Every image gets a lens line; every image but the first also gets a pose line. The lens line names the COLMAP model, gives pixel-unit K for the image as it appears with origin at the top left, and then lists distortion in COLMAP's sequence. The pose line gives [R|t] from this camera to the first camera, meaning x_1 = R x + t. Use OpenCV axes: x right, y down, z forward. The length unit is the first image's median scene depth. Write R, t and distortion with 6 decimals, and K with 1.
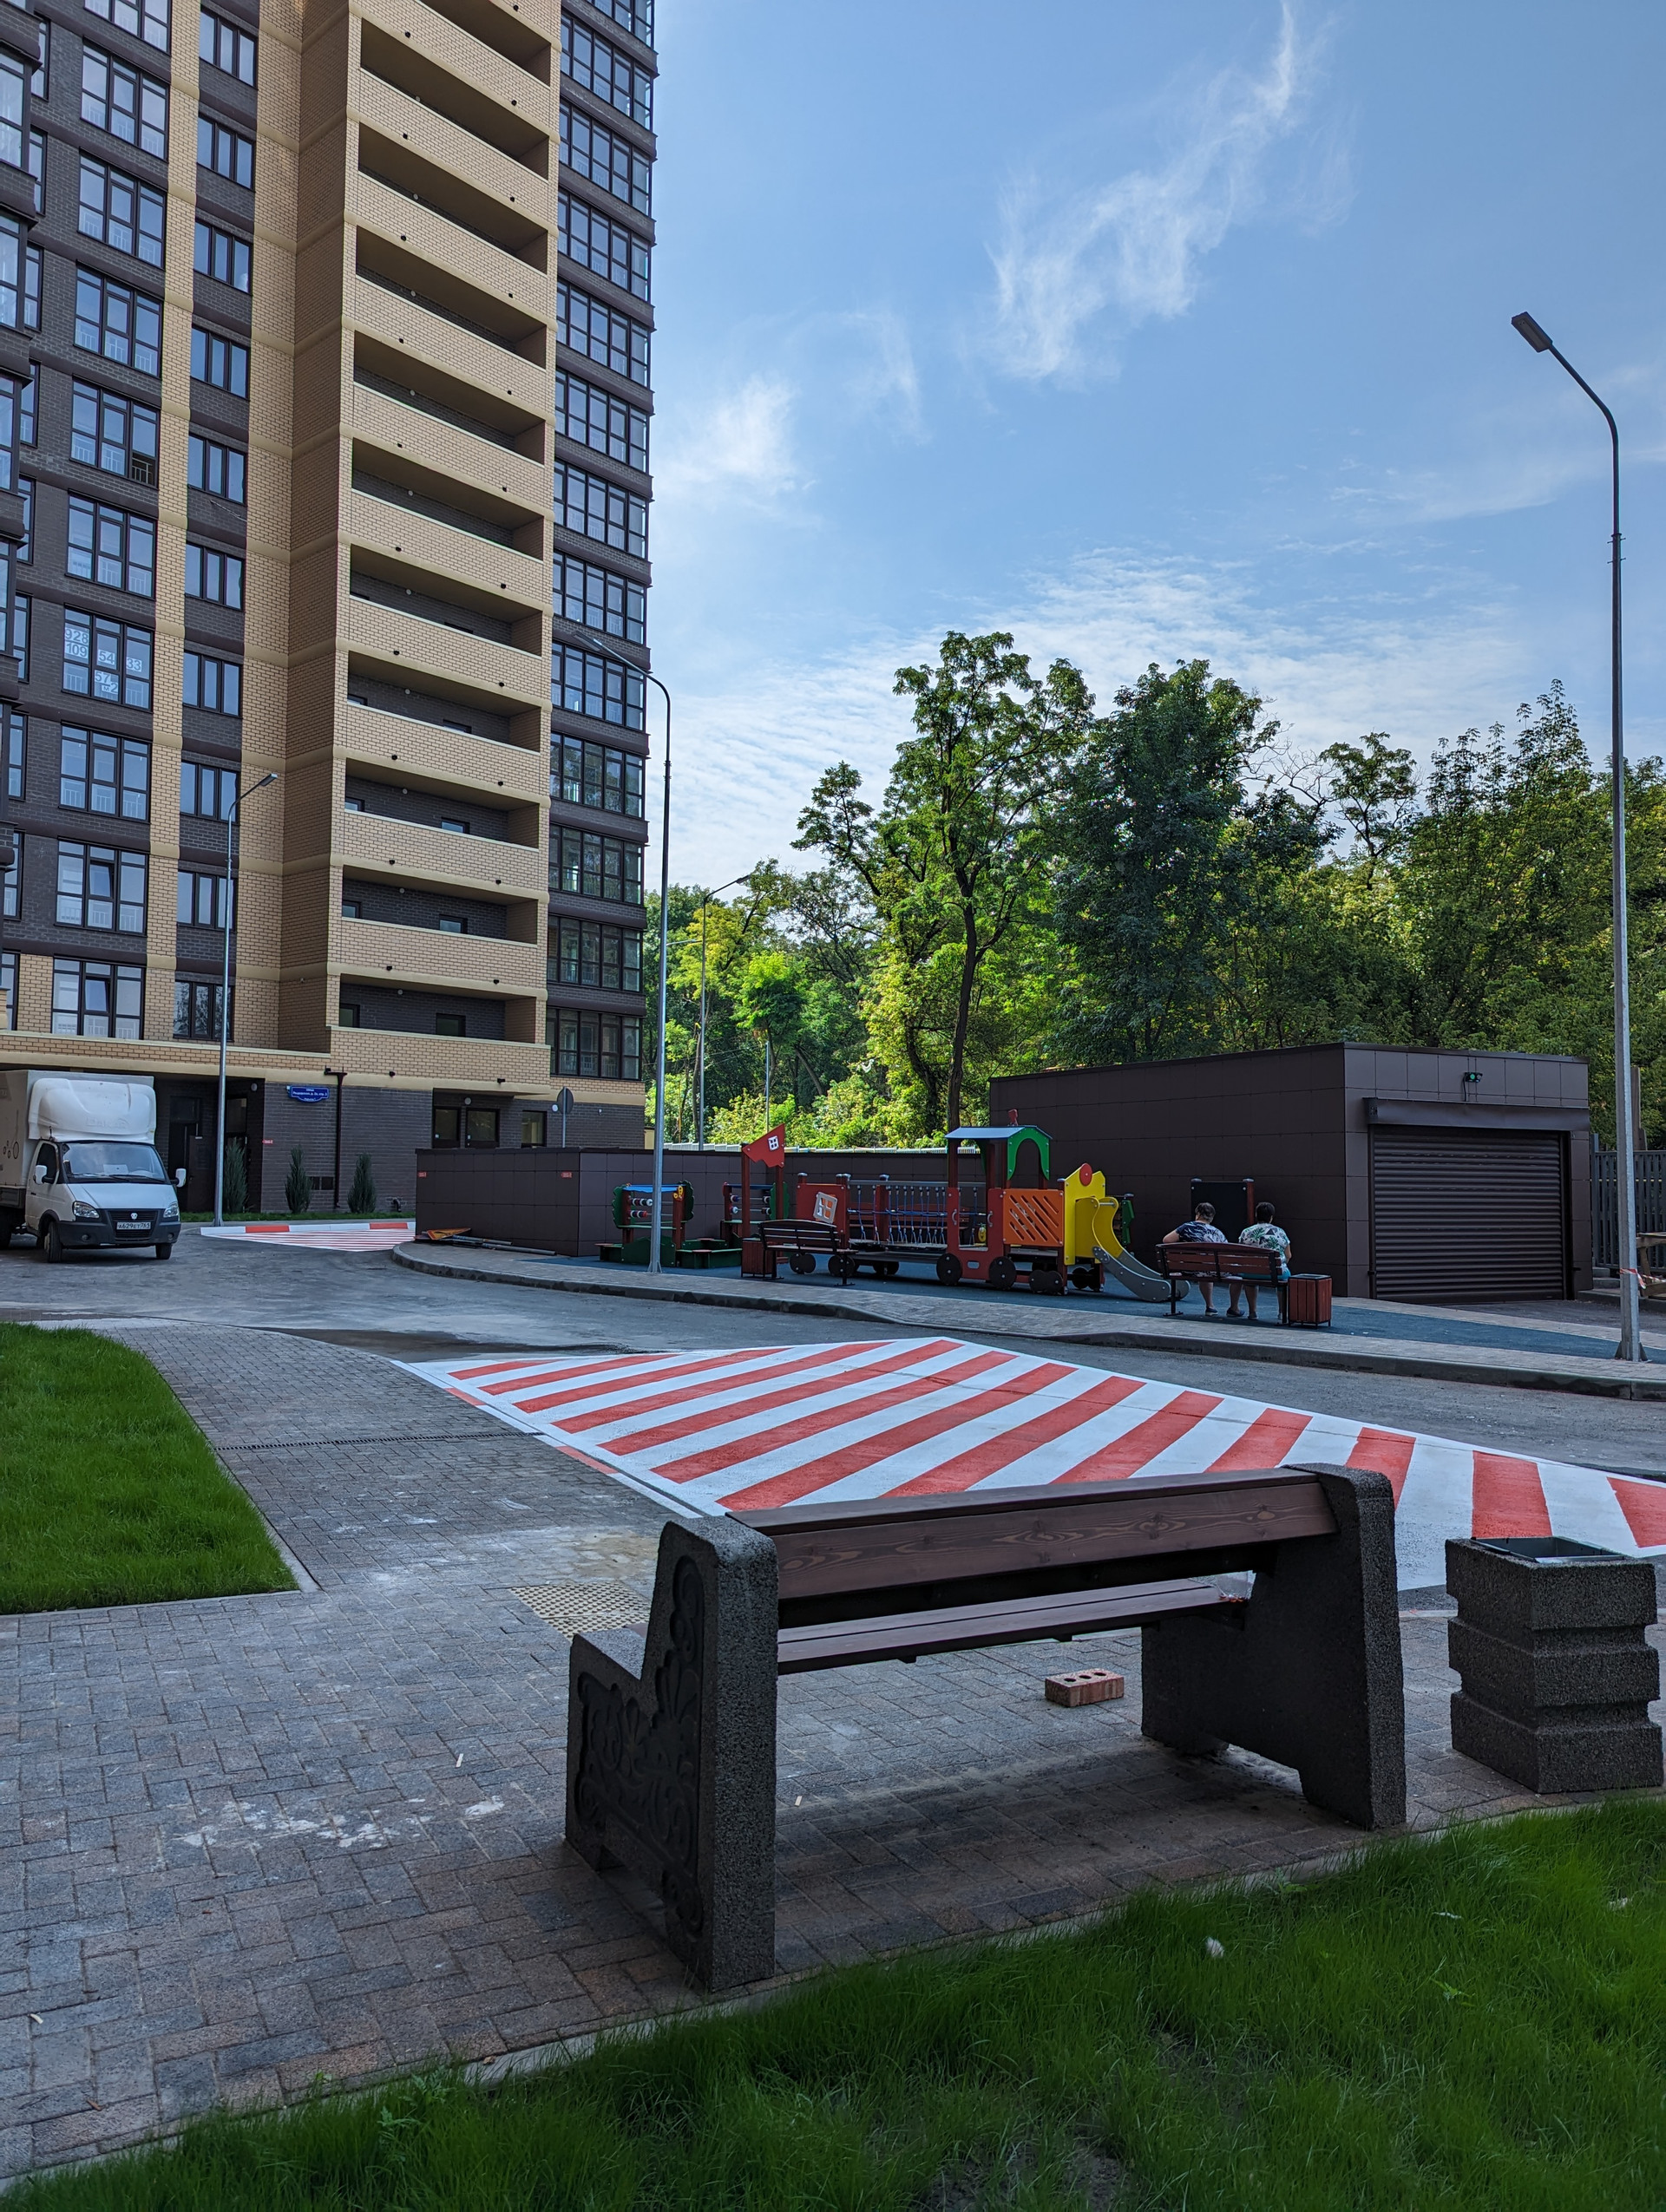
lens RADIAL K [[1563.1, 0, 821.7], [0, 1563.1, 1105.3], [0, 0, 1]] dist [0.020570, 0.001486]
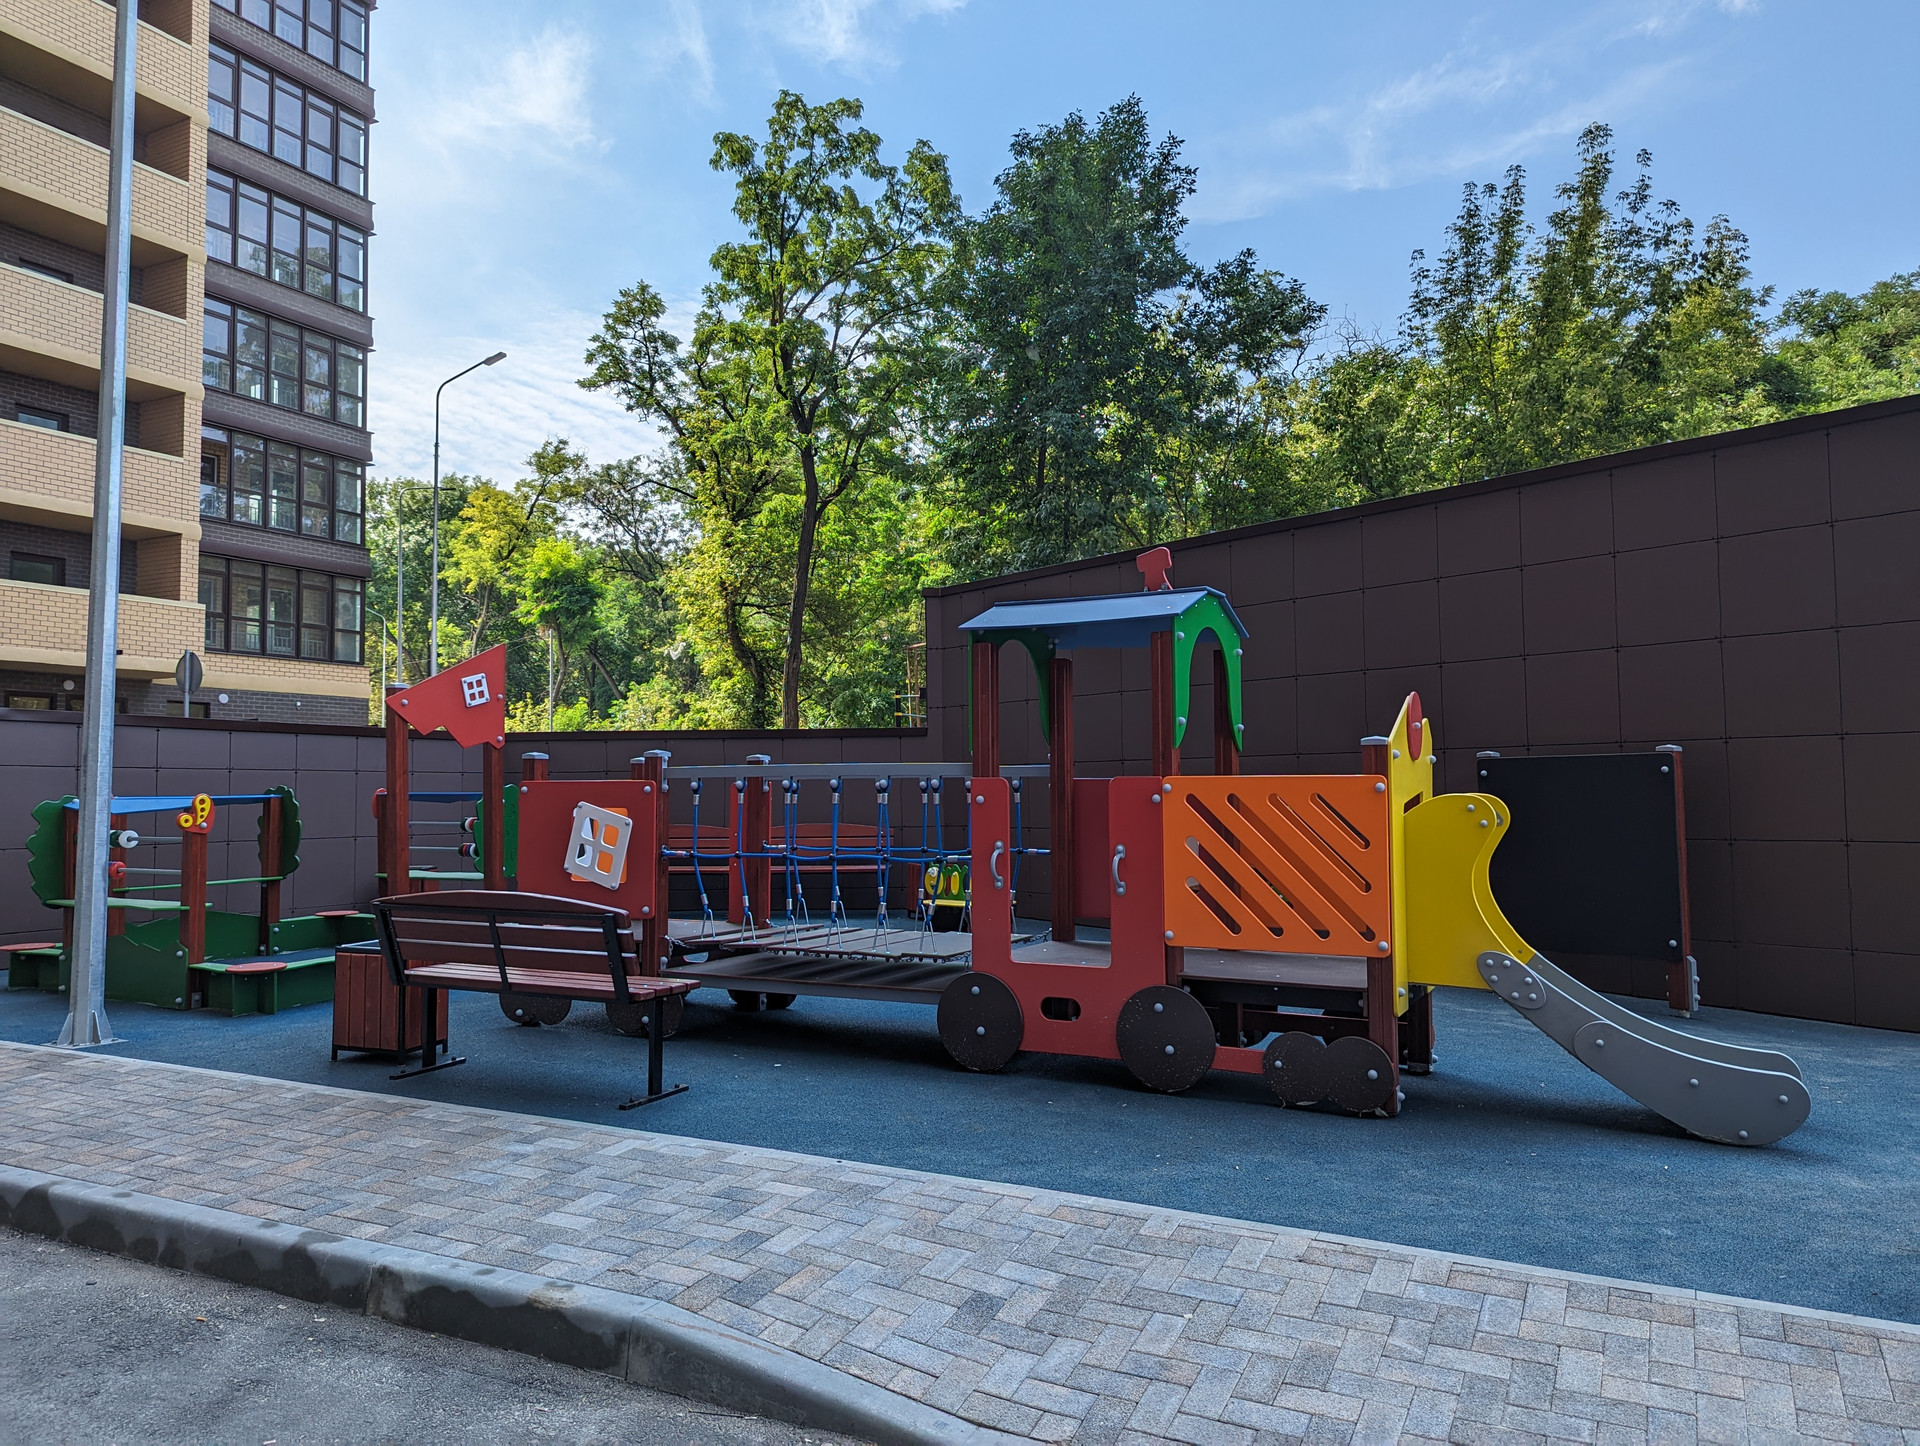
lens RADIAL K [[1356.5, 0, 994.5], [0, 1356.5, 739.7], [0, 0, 1]] dist [0.020570, 0.001486]
pose [[0.964948, -0.006087, 0.262370, 0.003343], [0.004751, 0.999972, 0.005726, 0.017863], [-0.262397, -0.004278, 0.964950, 0.298908]]
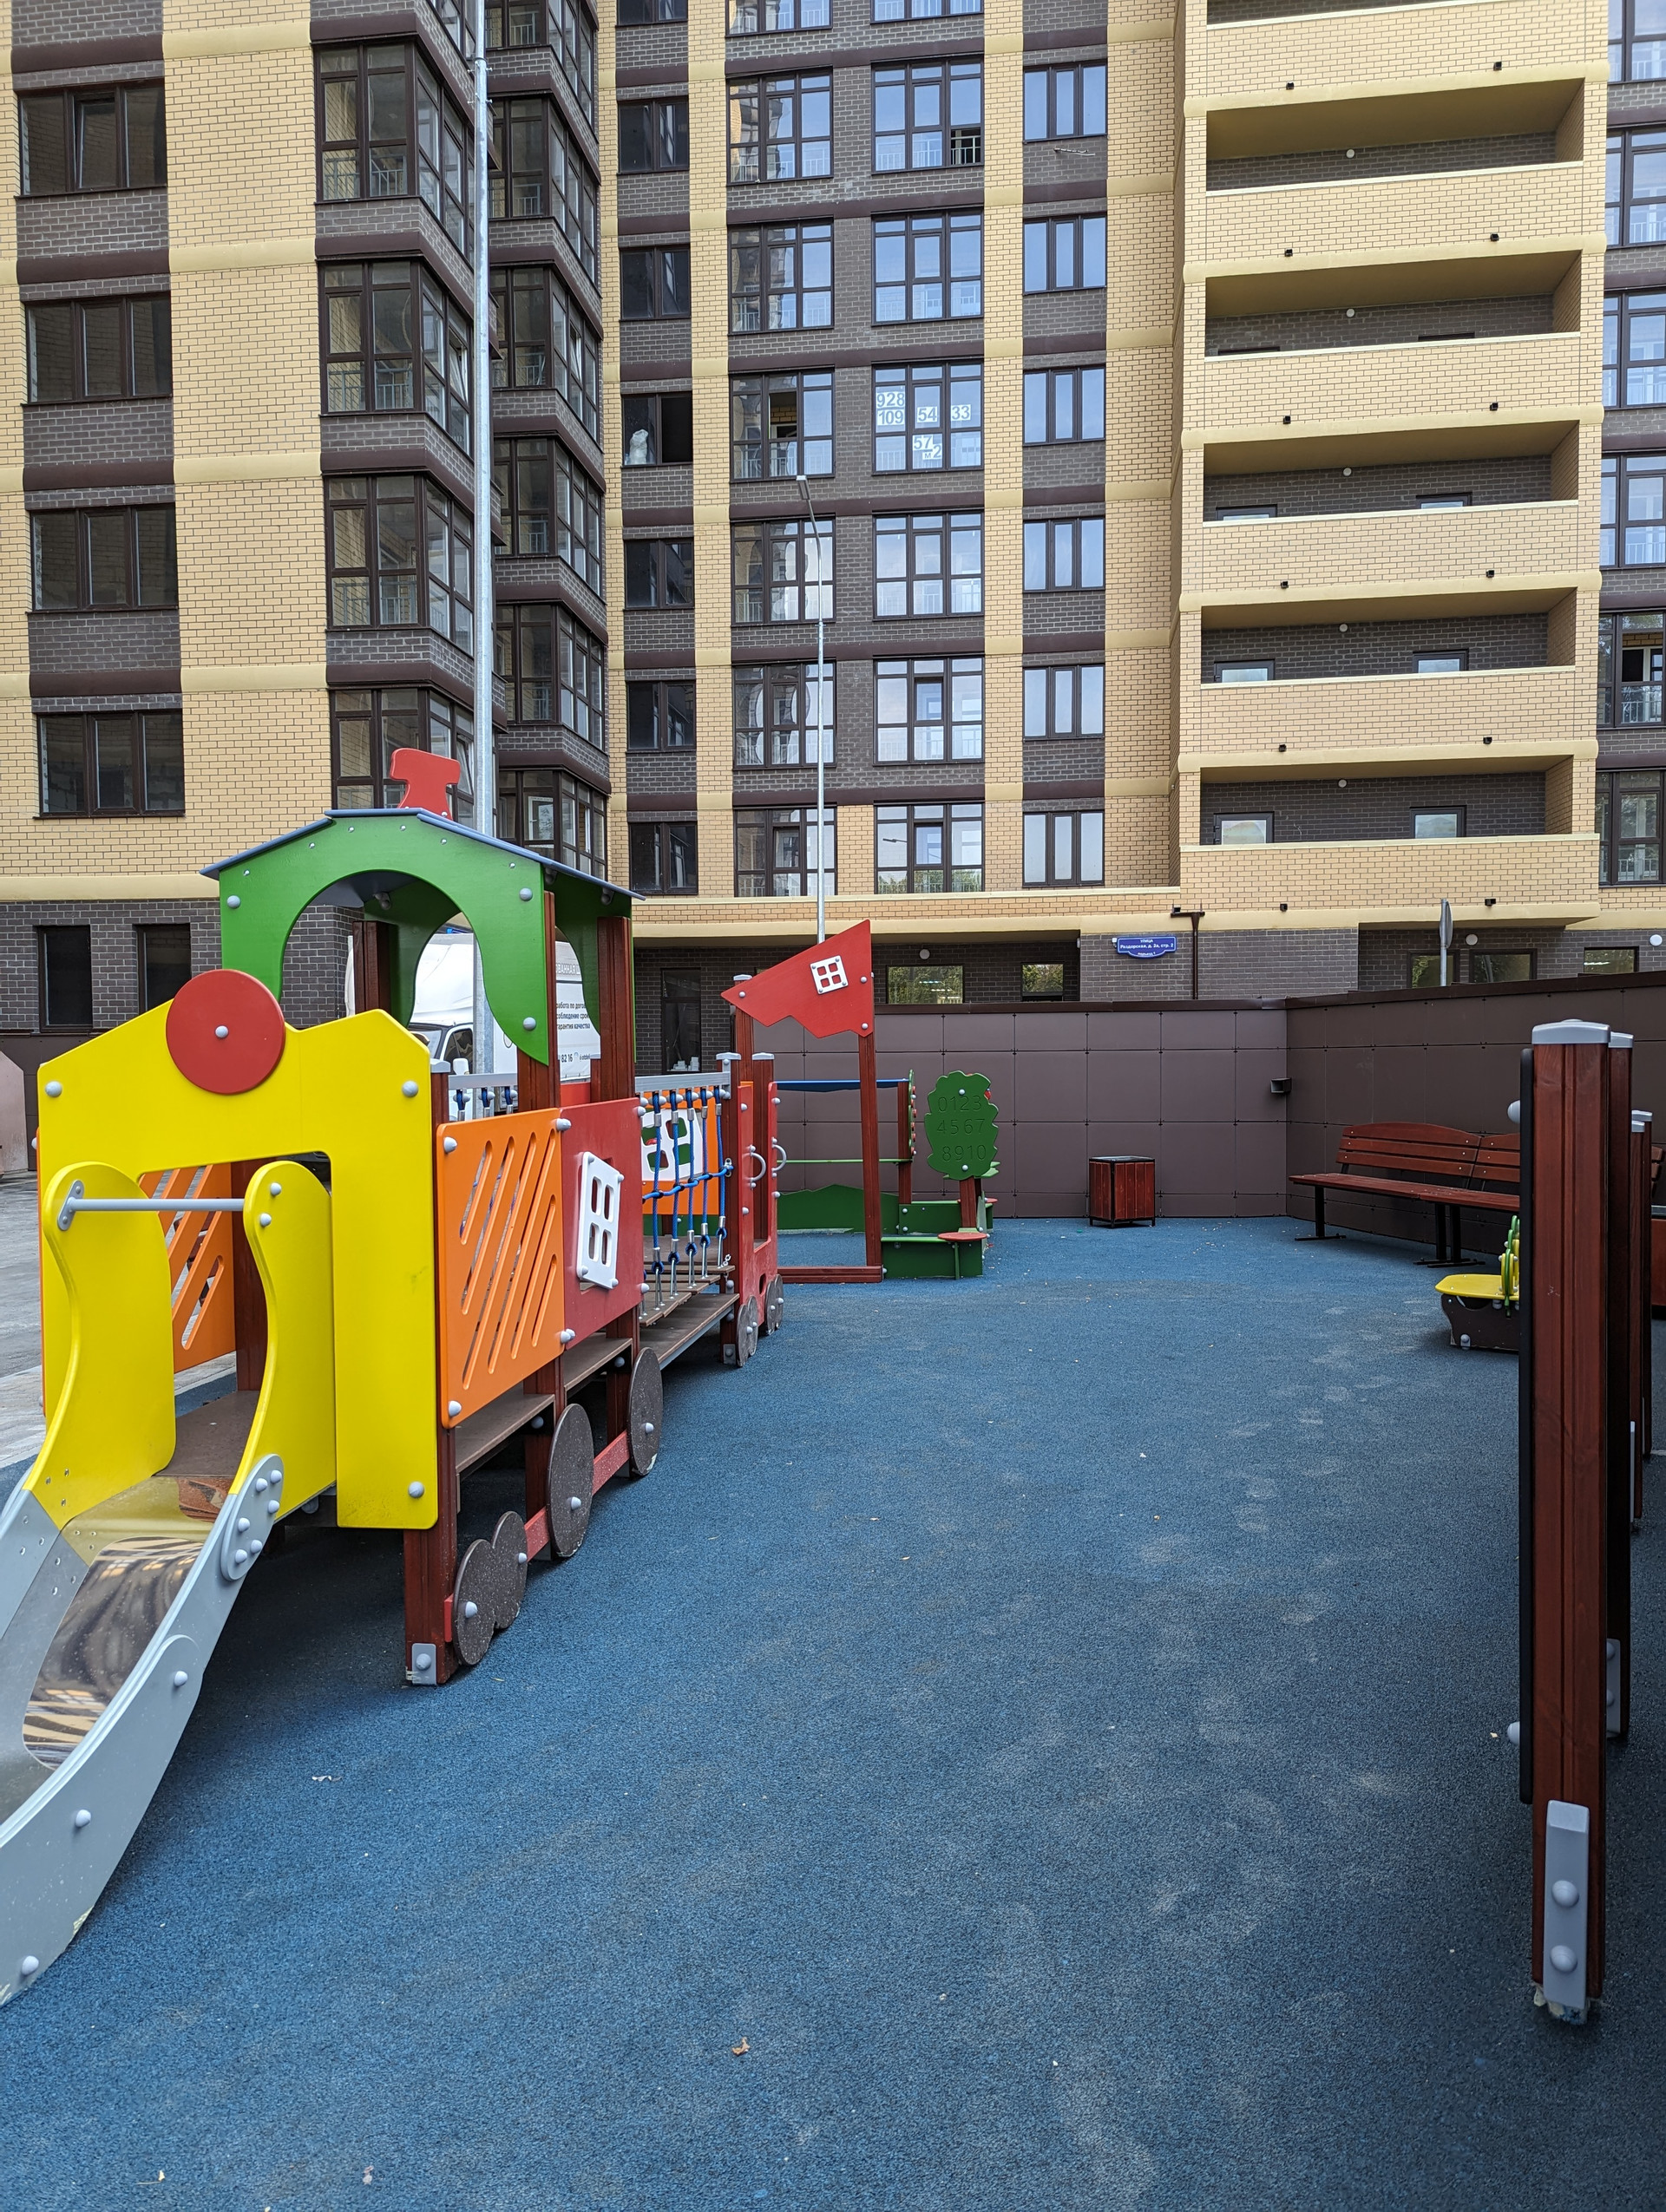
lens RADIAL K [[1563.1, 0, 762.5], [0, 1563.1, 1135.3], [0, 0, 1]] dist [0.020570, 0.001486]
pose [[0.567035, 0.022736, -0.823380, 0.128900], [0.052607, 0.996579, 0.063747, 0.019025], [0.822012, -0.079463, 0.563898, 0.363344]]
